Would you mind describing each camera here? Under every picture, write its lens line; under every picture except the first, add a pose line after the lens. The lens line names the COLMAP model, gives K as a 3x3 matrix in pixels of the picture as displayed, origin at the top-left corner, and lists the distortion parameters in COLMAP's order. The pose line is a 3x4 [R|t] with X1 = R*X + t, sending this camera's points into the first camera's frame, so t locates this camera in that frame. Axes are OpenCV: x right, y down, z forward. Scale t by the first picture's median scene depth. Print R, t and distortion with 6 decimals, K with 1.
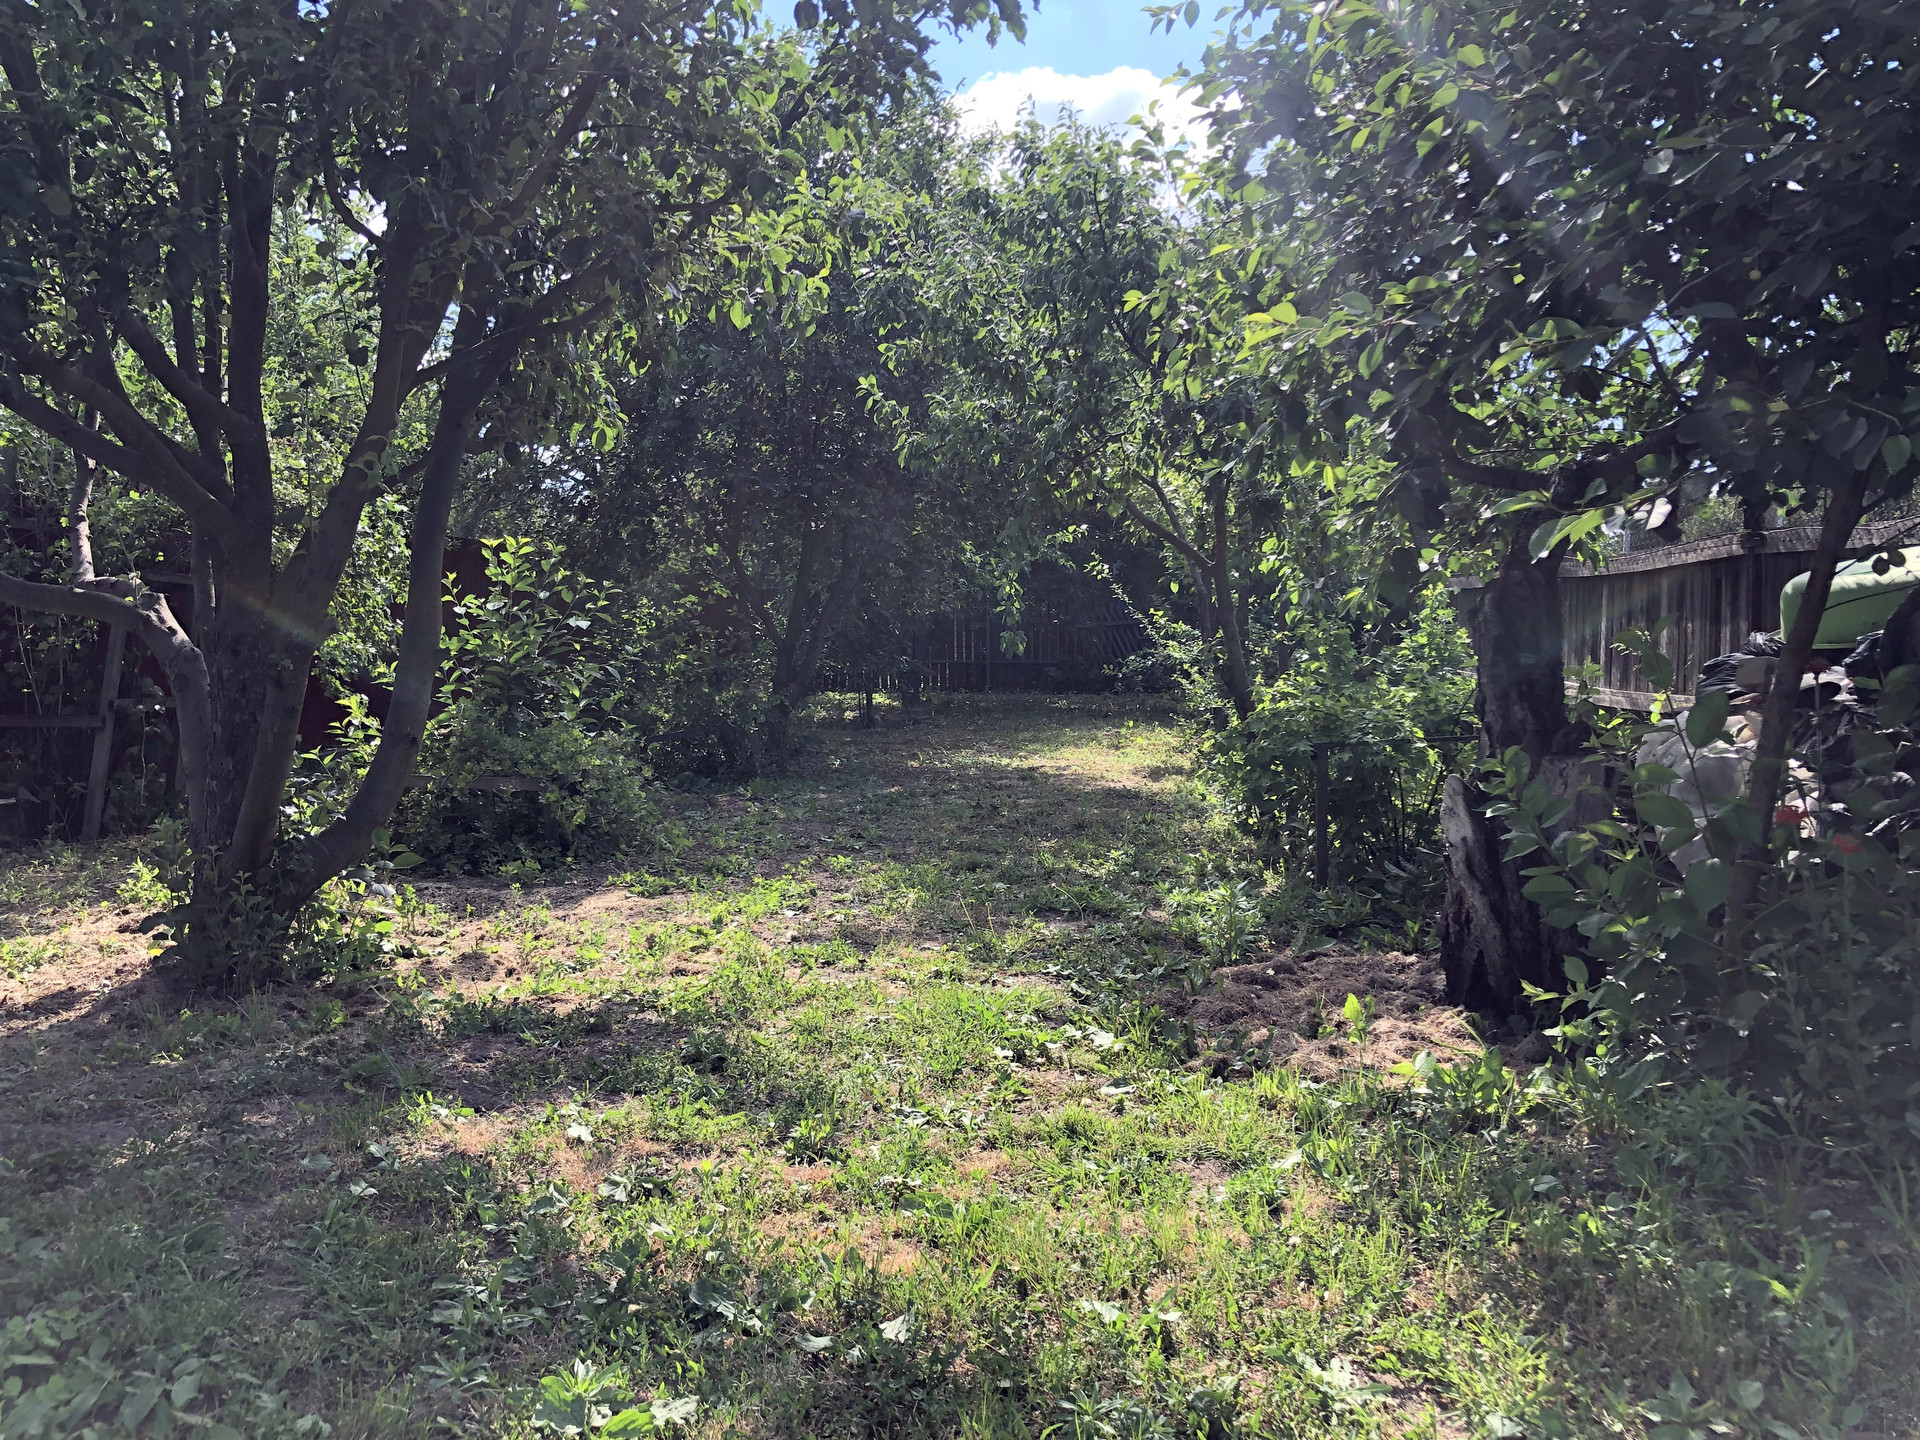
lens RADIAL K [[1575.0, 0, 960.0], [0, 1575.0, 720.0], [0, 0, 1]] dist [0.075079, -0.112280]
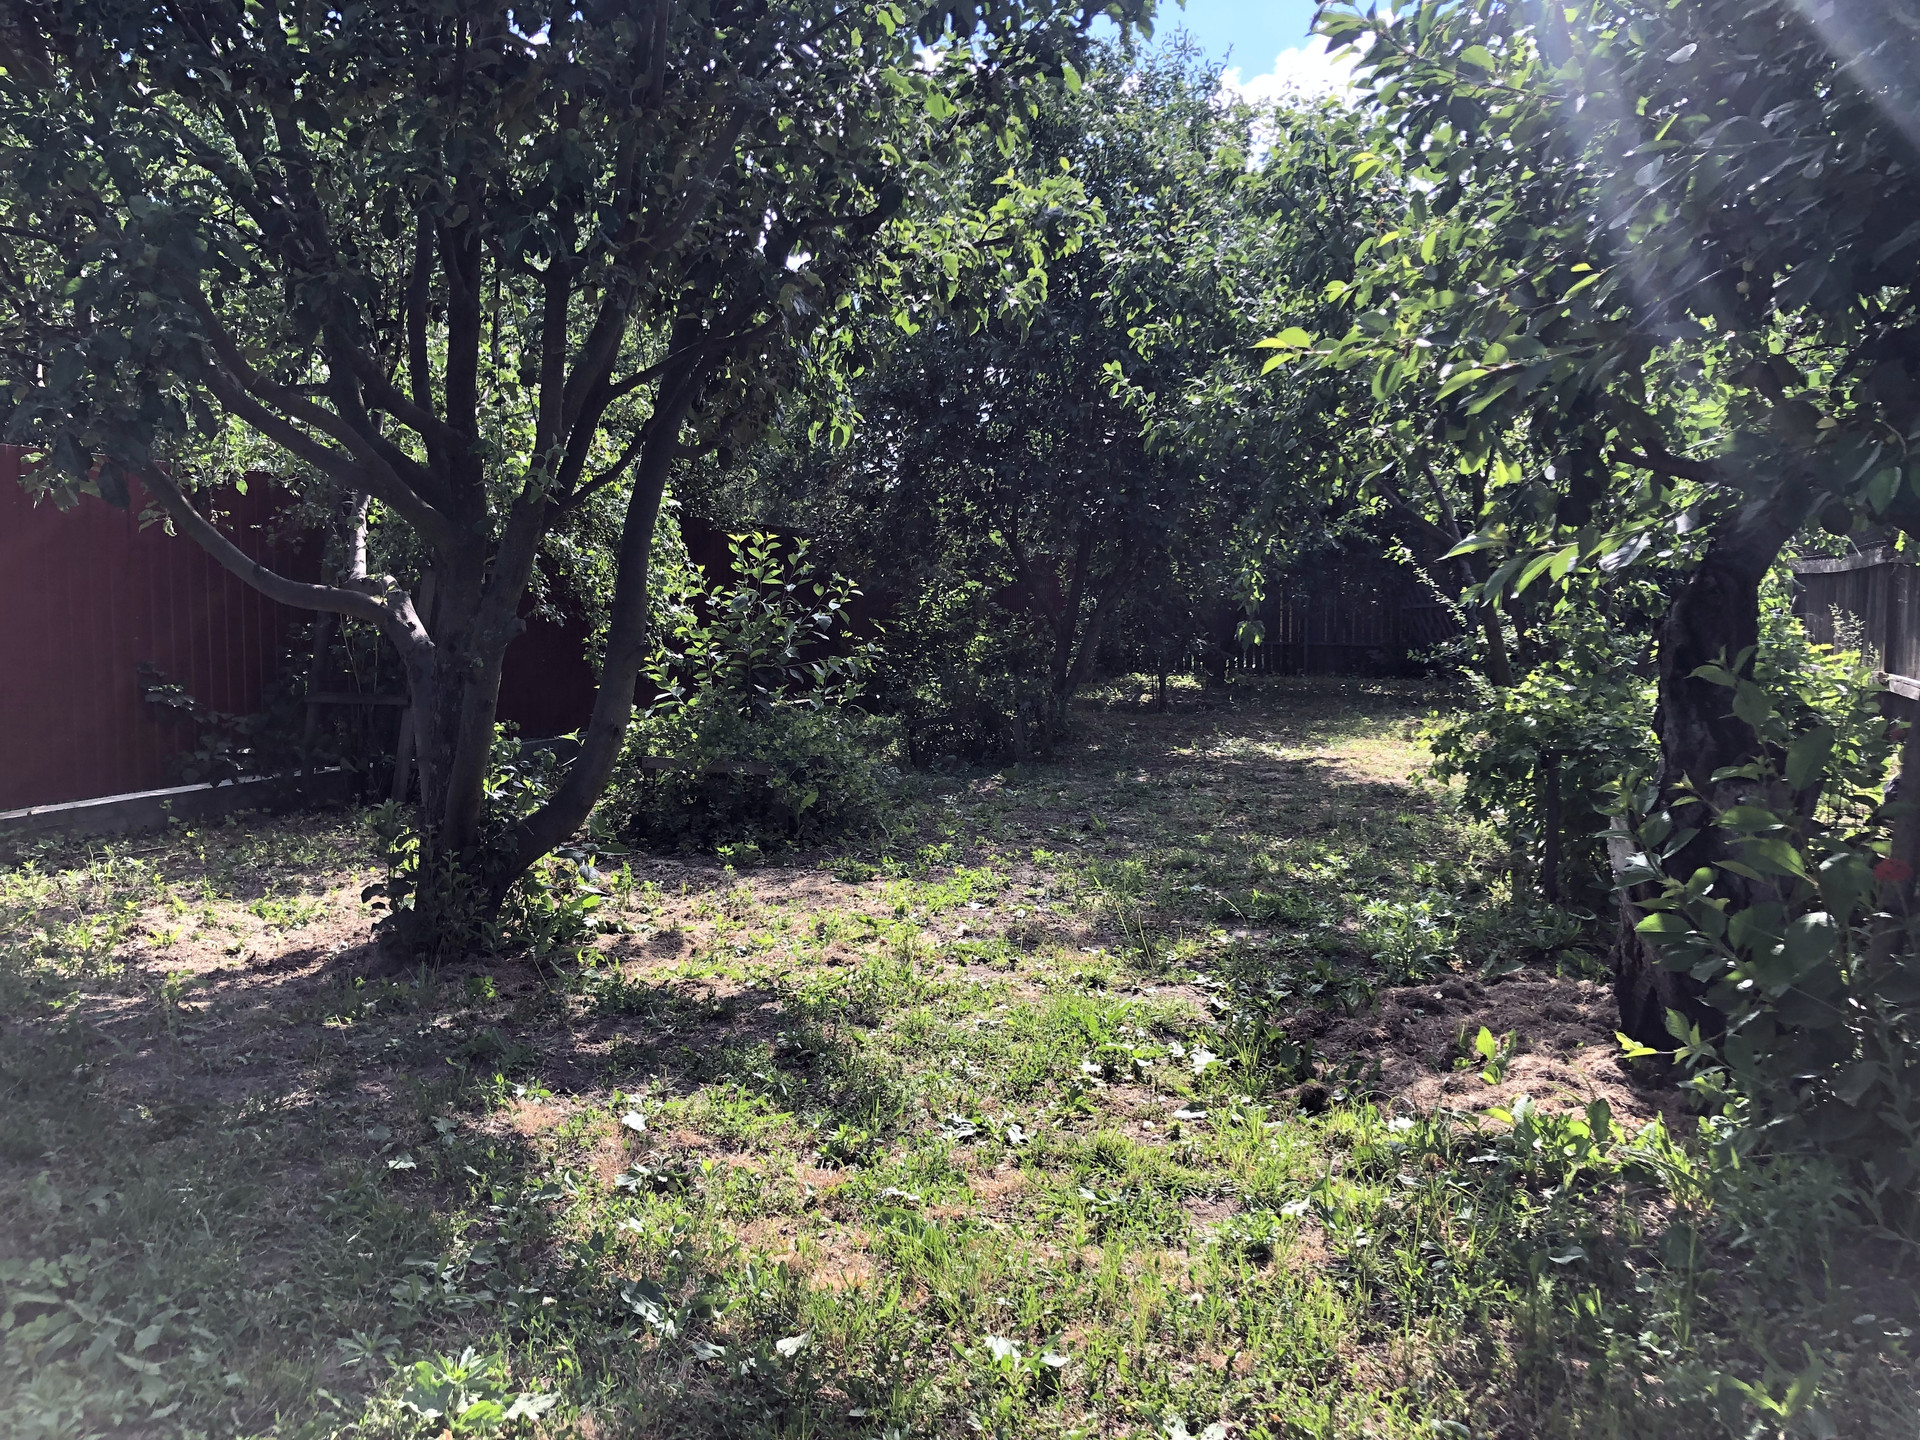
lens RADIAL K [[1575.0, 0, 960.0], [0, 1575.0, 720.0], [0, 0, 1]] dist [0.075079, -0.112280]
pose [[0.976976, 0.021001, -0.212311, 0.109819], [-0.017838, 0.999700, 0.016799, -0.016749], [0.212601, -0.012625, 0.977058, 0.008413]]
